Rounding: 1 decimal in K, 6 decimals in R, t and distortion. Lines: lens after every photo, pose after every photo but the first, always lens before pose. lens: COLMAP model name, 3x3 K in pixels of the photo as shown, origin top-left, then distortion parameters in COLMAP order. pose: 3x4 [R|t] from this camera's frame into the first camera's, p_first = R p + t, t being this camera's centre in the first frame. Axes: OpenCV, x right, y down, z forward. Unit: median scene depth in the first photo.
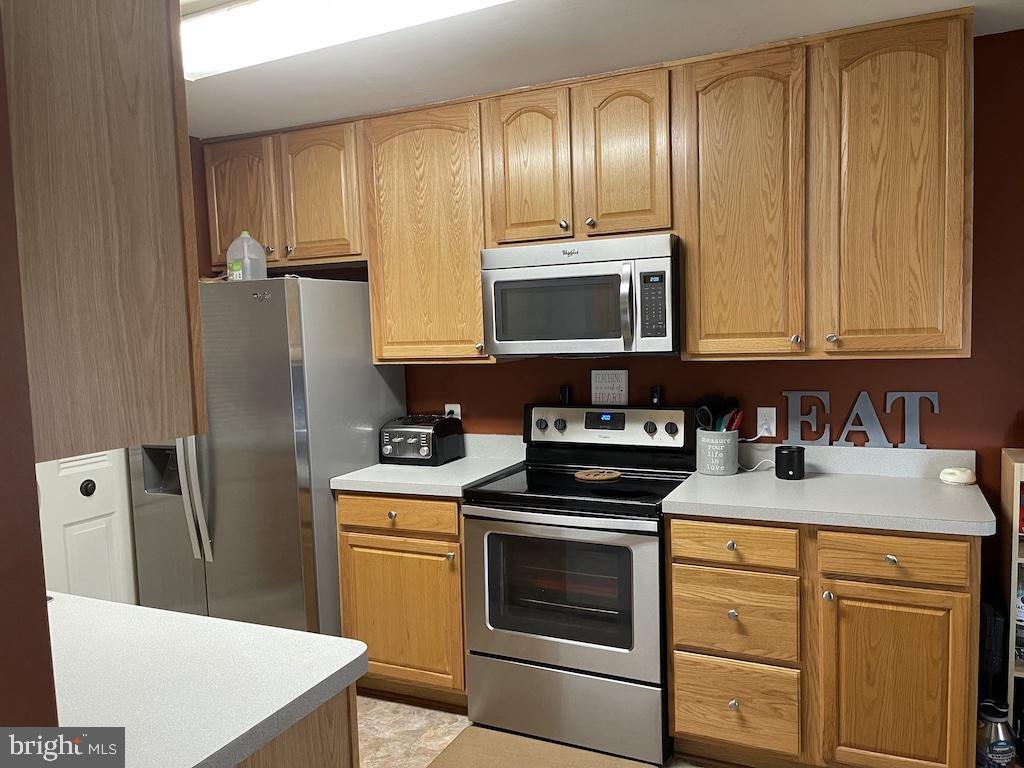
lens RADIAL K [[751.9, 0, 512.0], [0, 751.9, 384.0], [0, 0, 1]] dist [0.215808, 0.000195]
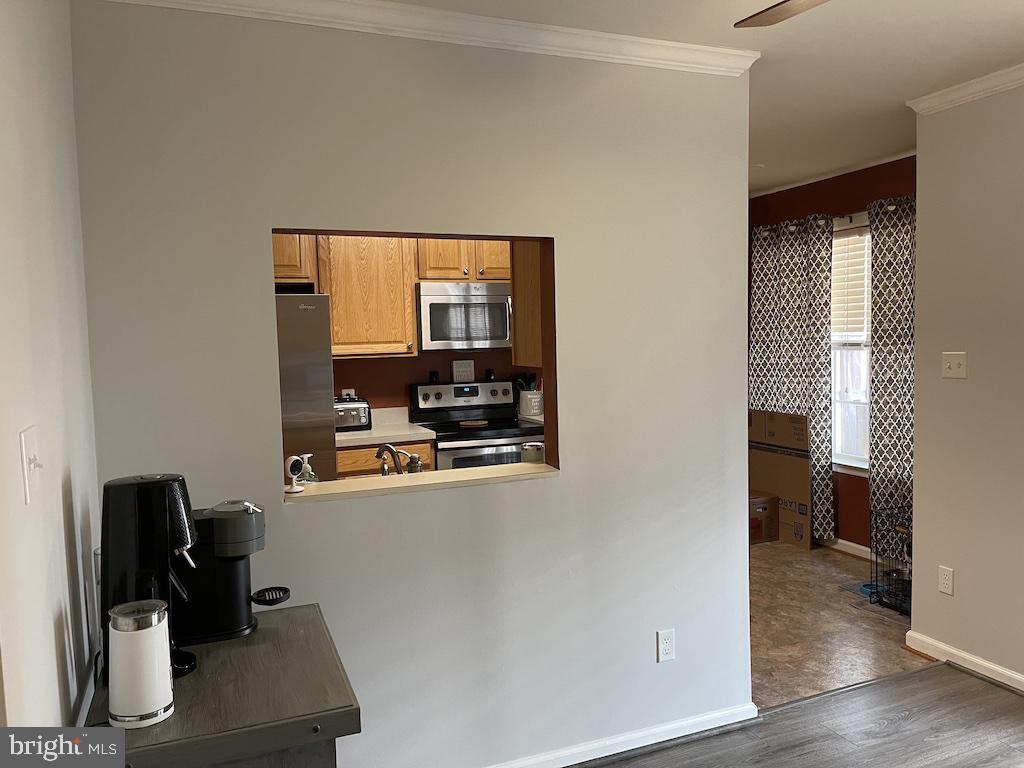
lens RADIAL K [[776.4, 0, 512.0], [0, 776.4, 384.0], [0, 0, 1]] dist [0.030965, 0.000990]
pose [[0.673696, -0.036492, 0.738107, -1.032520], [0.055183, 0.998476, -0.001003, 0.040029], [-0.736945, 0.041407, 0.674683, -0.194987]]
